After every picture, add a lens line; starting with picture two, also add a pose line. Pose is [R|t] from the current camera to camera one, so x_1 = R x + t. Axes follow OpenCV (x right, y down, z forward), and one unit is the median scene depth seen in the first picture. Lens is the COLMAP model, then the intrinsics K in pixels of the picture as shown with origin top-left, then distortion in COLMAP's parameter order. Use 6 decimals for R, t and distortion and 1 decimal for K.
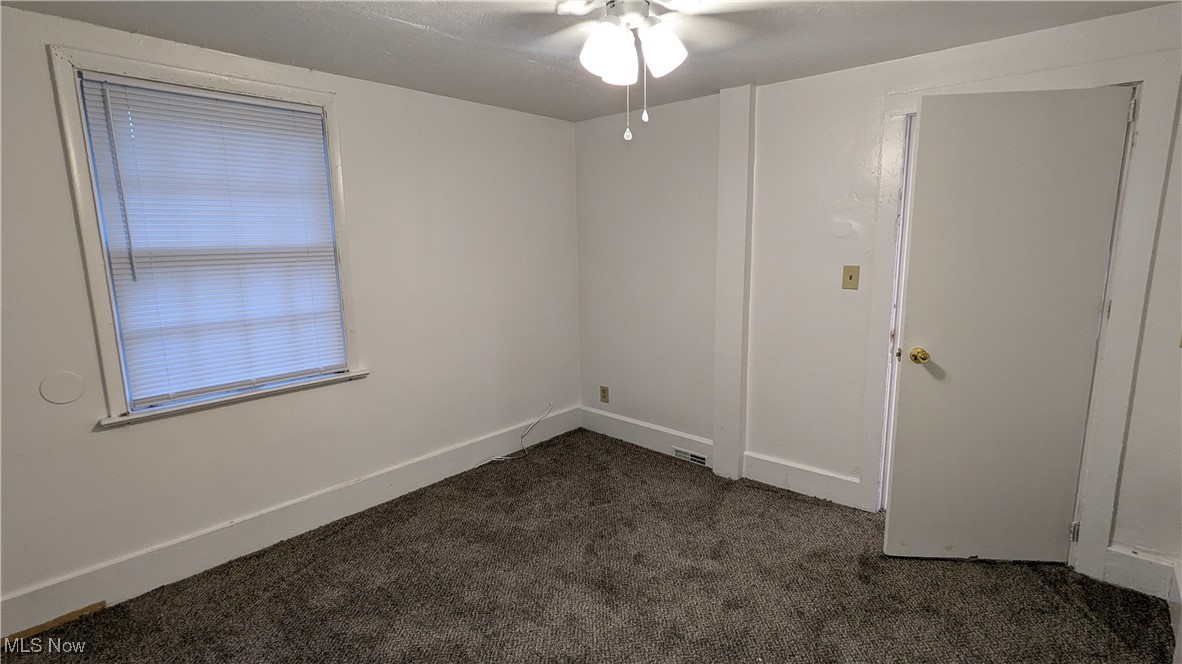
lens RADIAL K [[558.8, 0, 593.2], [0, 558.8, 331.0], [0, 0, 1]] dist [0.002523, 0.001009]
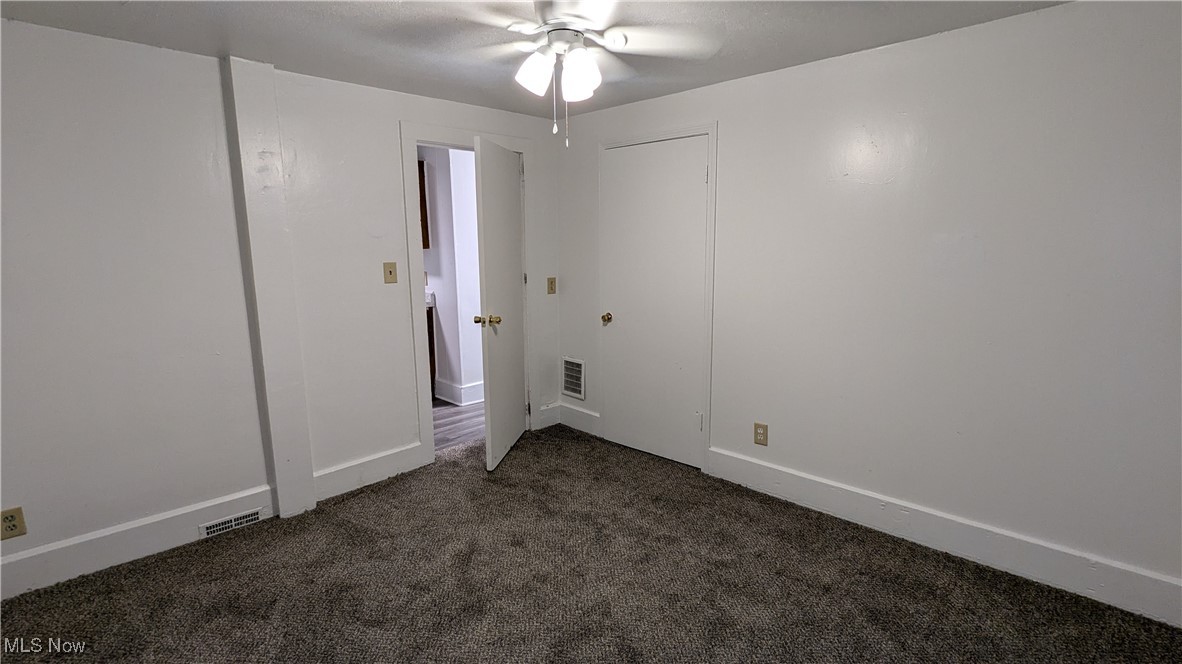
lens RADIAL K [[558.8, 0, 593.2], [0, 558.8, 331.0], [0, 0, 1]] dist [0.002523, 0.001009]
pose [[0.058318, -0.152758, 0.986541, -0.686945], [0.174685, 0.974538, 0.140574, -0.070943], [-0.982896, 0.164136, 0.083517, 0.543400]]
